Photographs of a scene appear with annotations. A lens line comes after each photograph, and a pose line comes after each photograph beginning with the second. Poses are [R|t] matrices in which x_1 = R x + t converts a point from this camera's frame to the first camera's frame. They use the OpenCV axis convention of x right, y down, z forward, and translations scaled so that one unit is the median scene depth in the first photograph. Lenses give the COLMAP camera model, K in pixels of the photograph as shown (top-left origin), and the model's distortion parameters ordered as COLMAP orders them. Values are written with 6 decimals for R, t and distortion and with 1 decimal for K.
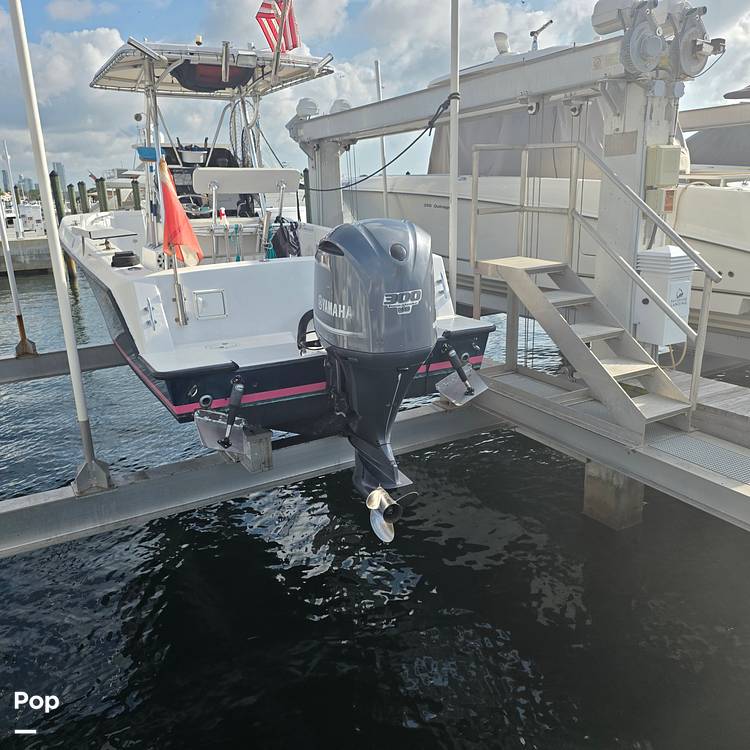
lens RADIAL K [[668.5, 0, 375.0], [0, 668.5, 375.0], [0, 0, 1]] dist [0.142887, -0.188325]
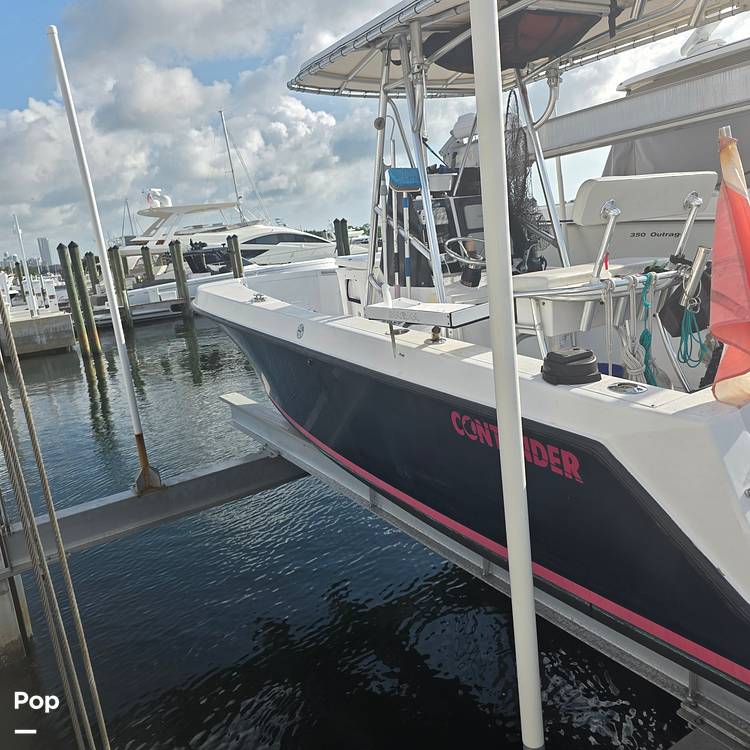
lens RADIAL K [[665.5, 0, 390.5], [0, 665.5, 336.3], [0, 0, 1]] dist [0.047846, 0.005461]
pose [[0.995681, -0.081567, 0.044336, -0.469725], [0.086338, 0.989106, -0.119227, -0.133114], [-0.034128, 0.122540, 0.991877, 0.505591]]
